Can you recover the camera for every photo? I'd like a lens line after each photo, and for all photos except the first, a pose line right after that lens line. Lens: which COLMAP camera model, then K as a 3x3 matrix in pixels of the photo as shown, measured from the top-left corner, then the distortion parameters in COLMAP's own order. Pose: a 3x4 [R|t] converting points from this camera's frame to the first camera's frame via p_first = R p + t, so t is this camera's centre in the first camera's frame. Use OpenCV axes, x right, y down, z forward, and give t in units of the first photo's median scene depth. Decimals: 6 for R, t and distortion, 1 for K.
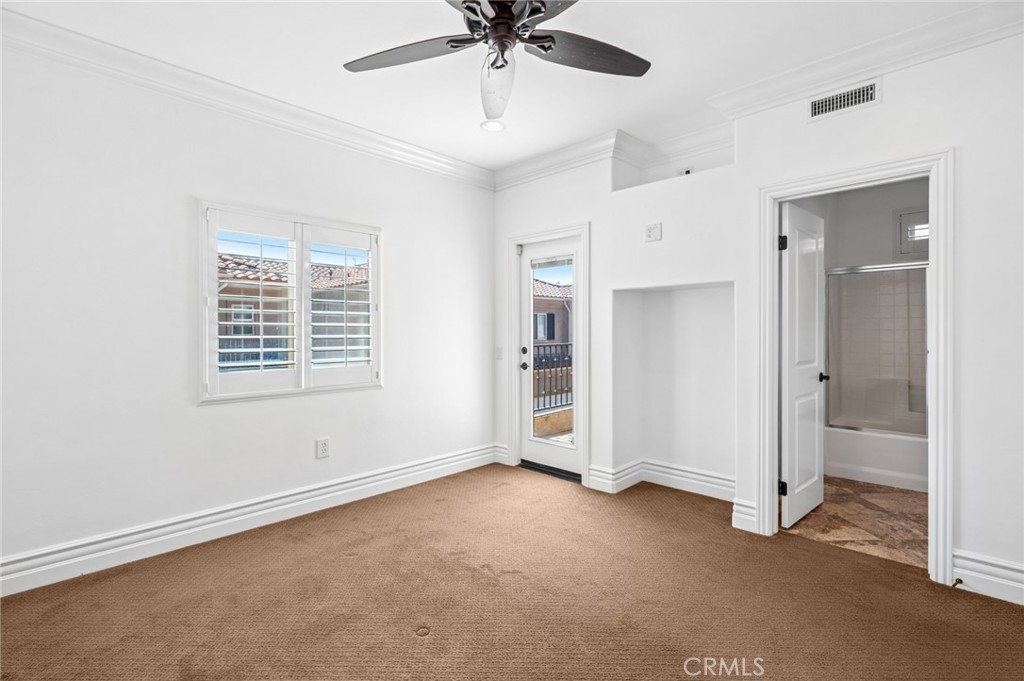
lens RADIAL K [[475.2, 0, 511.6], [0, 475.2, 330.4], [0, 0, 1]] dist [-0.000232, -0.000249]
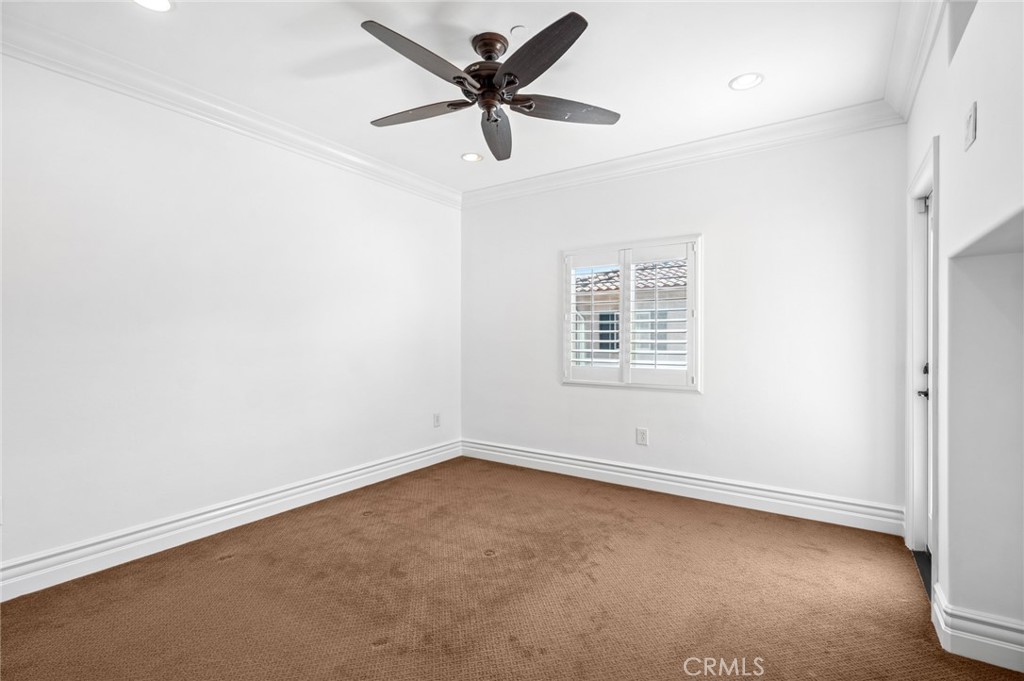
lens RADIAL K [[470.9, 0, 517.0], [0, 470.9, 339.8], [0, 0, 1]] dist [-0.000546, -0.000444]
pose [[0.177976, 0.006840, -0.984011, 0.694285], [0.001591, 0.999973, 0.007239, 0.000093], [0.984033, -0.002854, 0.177961, 0.492567]]
